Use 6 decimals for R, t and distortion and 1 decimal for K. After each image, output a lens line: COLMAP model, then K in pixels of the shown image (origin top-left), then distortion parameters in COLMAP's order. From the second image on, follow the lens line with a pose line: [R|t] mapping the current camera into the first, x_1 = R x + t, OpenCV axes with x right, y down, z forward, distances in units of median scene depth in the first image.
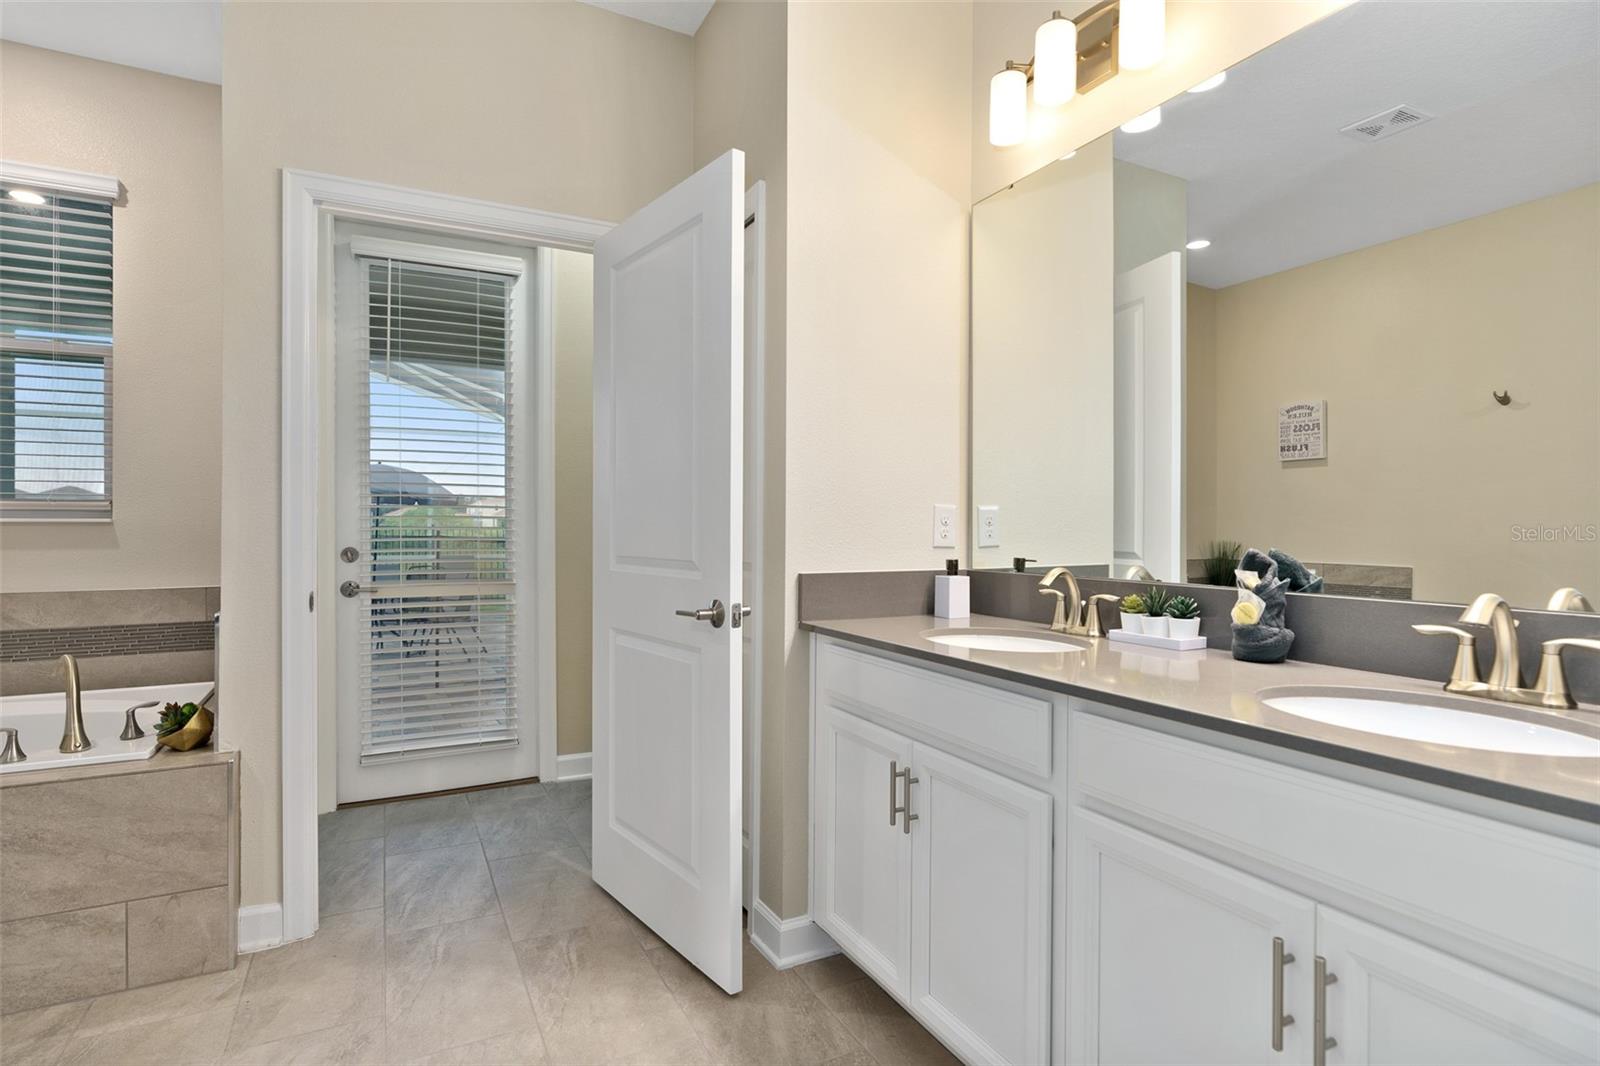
lens RADIAL K [[837.0, 0, 803.5], [0, 837.0, 493.5], [0, 0, 1]] dist [-0.005618, 0.002675]
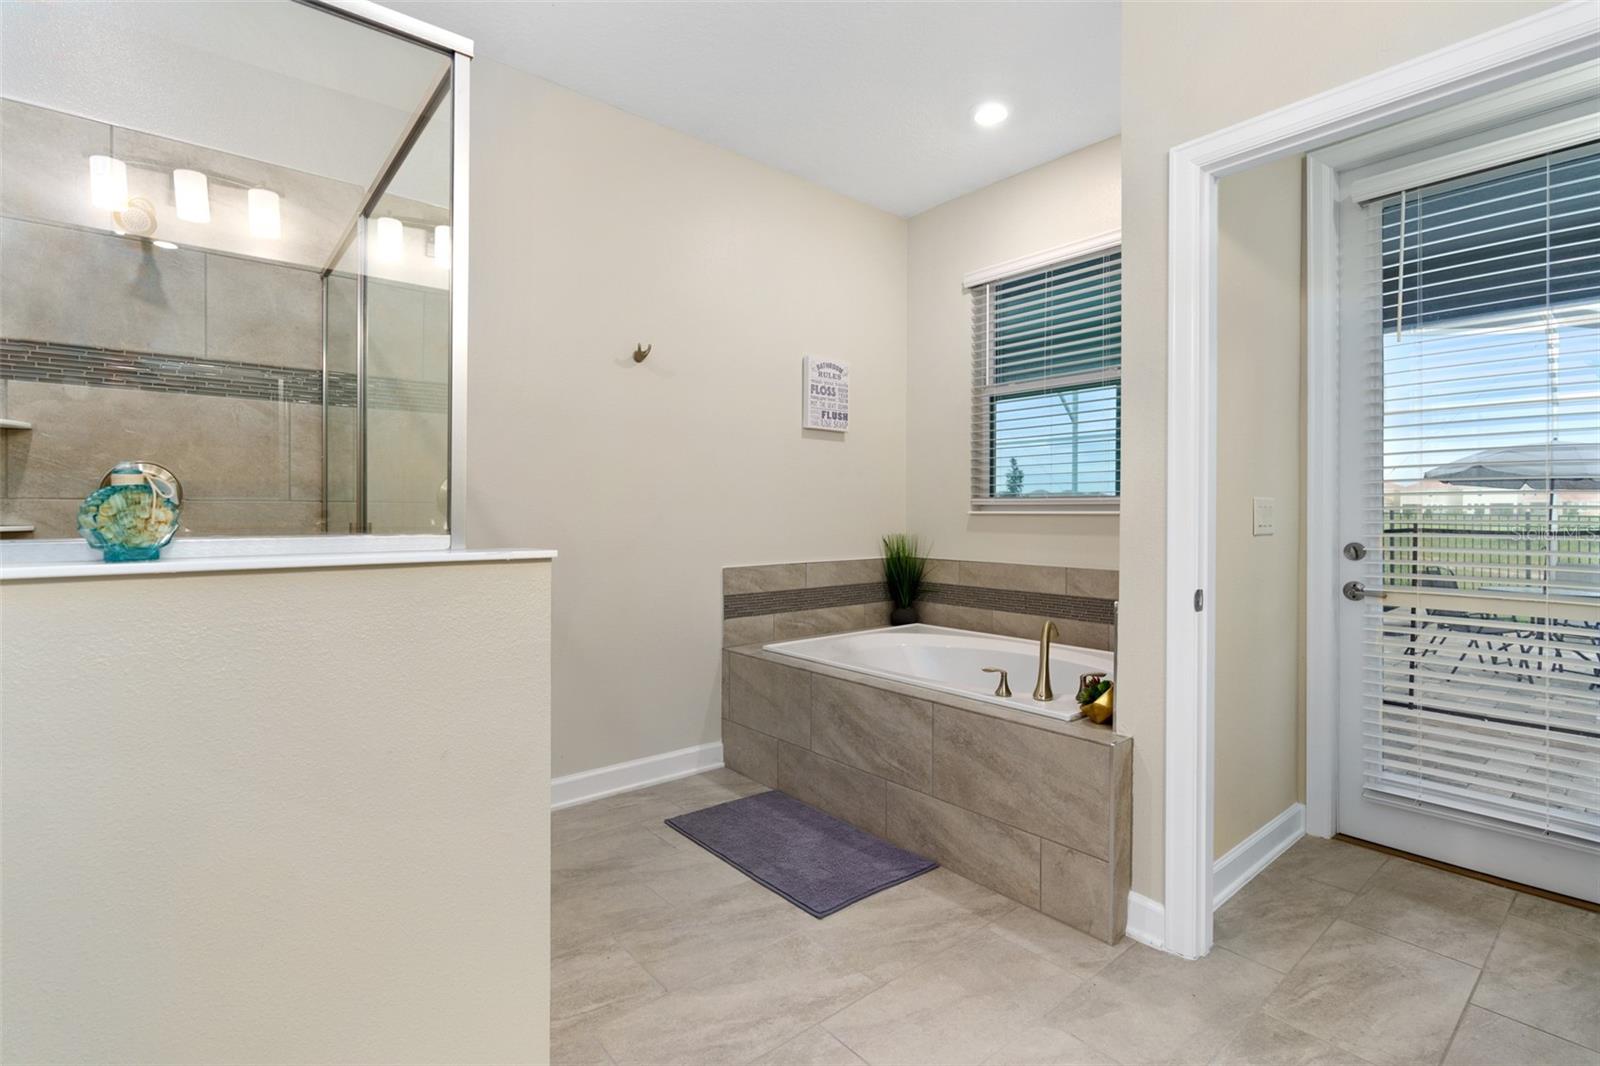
lens RADIAL K [[749.9, 0, 830.9], [0, 749.9, 504.8], [0, 0, 1]] dist [-0.007192, 0.002747]
pose [[0.215160, -0.009829, -0.976529, 0.138627], [0.036575, 0.999329, -0.002000, 0.009086], [0.975894, -0.035287, 0.215375, 0.424837]]
